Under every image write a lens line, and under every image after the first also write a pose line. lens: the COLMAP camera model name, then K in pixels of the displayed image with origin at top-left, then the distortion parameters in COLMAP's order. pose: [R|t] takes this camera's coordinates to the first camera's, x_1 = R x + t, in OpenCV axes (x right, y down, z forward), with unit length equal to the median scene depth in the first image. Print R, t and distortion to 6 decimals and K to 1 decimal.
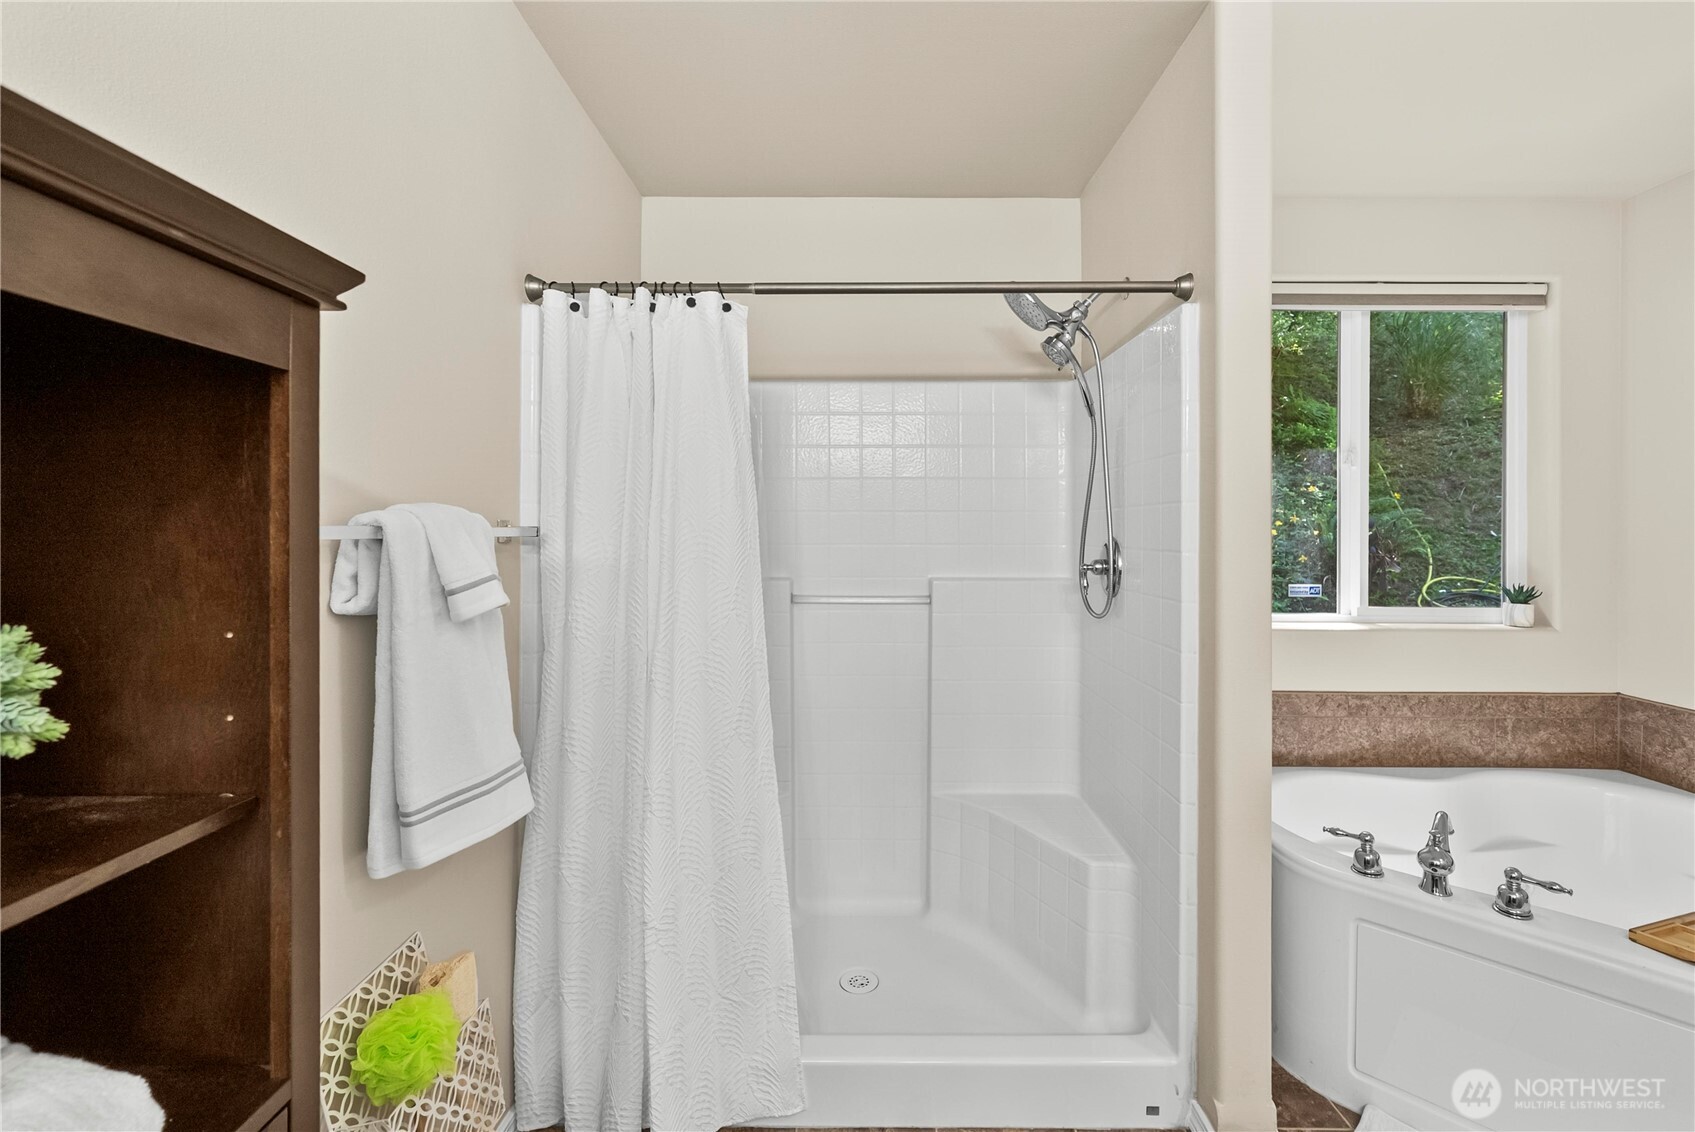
lens RADIAL K [[722.3, 0, 859.0], [0, 722.3, 531.1], [0, 0, 1]] dist [-0.000903, -0.000237]
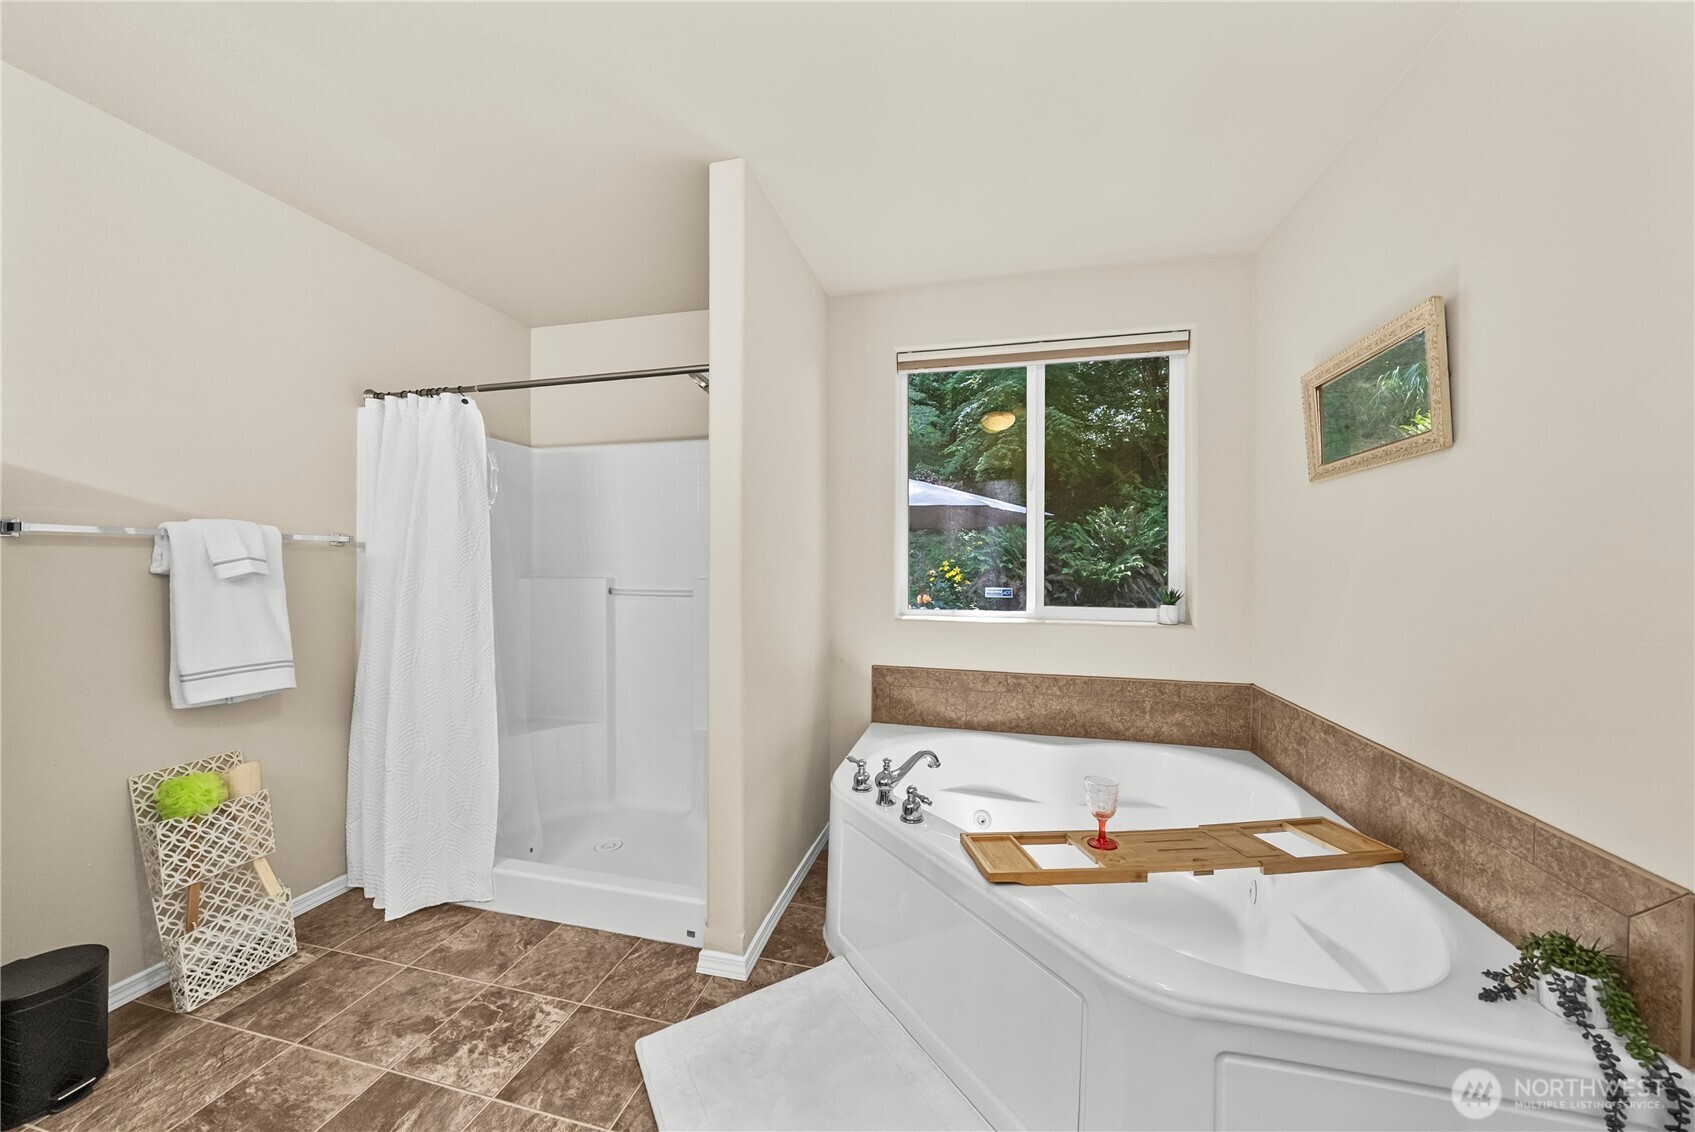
lens RADIAL K [[589.5, 0, 843.0], [0, 589.5, 561.9], [0, 0, 1]] dist [-0.006171, 0.000536]
pose [[0.972071, 0.002070, -0.234678, 0.641901], [-0.002275, 0.999997, -0.000600, 0.033556], [0.234676, 0.001117, 0.972073, -0.054482]]
